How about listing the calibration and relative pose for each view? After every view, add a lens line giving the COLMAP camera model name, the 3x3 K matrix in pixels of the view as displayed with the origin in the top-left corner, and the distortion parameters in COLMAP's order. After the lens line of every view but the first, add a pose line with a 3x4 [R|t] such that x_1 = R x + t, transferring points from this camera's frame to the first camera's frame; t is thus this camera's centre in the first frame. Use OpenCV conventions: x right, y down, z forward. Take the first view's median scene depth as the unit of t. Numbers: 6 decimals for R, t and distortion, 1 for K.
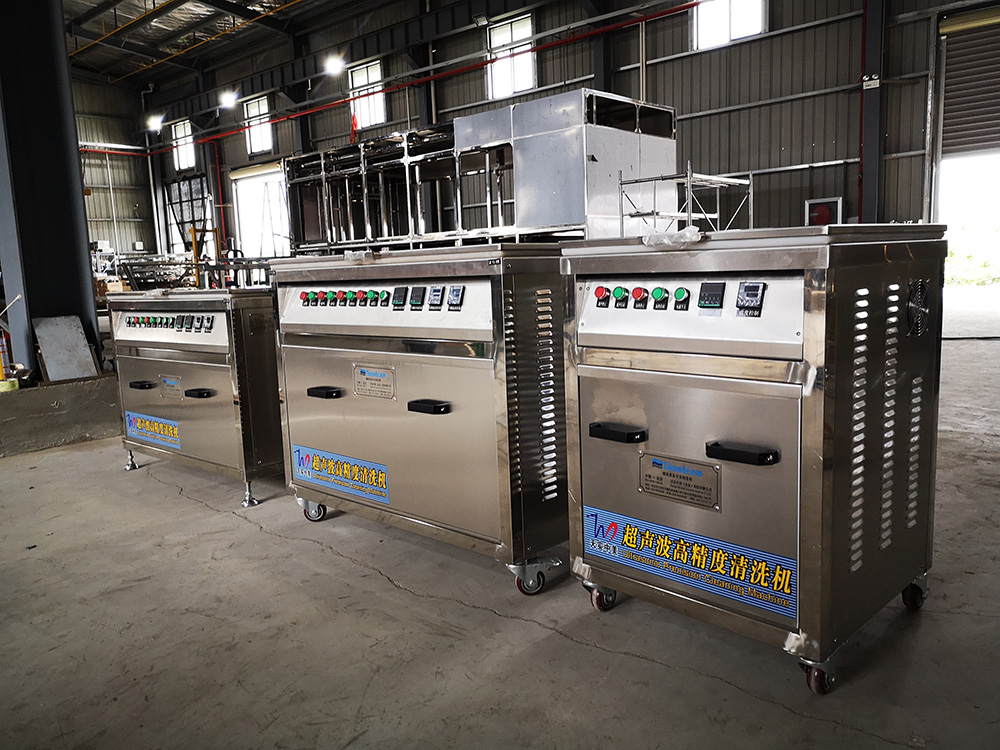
lens RADIAL K [[792.1, 0, 500.0], [0, 792.1, 375.0], [0, 0, 1]] dist [0.041612, -0.009777]
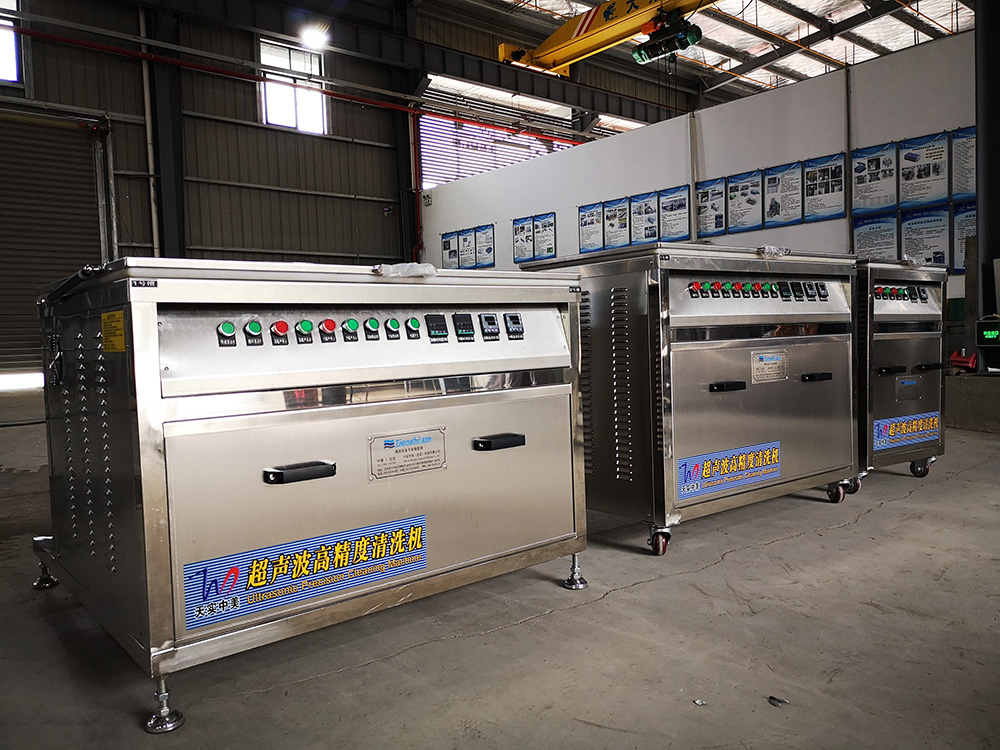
lens RADIAL K [[792.1, 0, 500.0], [0, 792.1, 375.0], [0, 0, 1]] dist [0.041612, -0.009777]
pose [[0.127490, -0.025558, 0.991510, -1.191355], [0.150577, 0.988579, 0.006121, -0.038791], [-0.980343, 0.148518, 0.129882, 1.125210]]
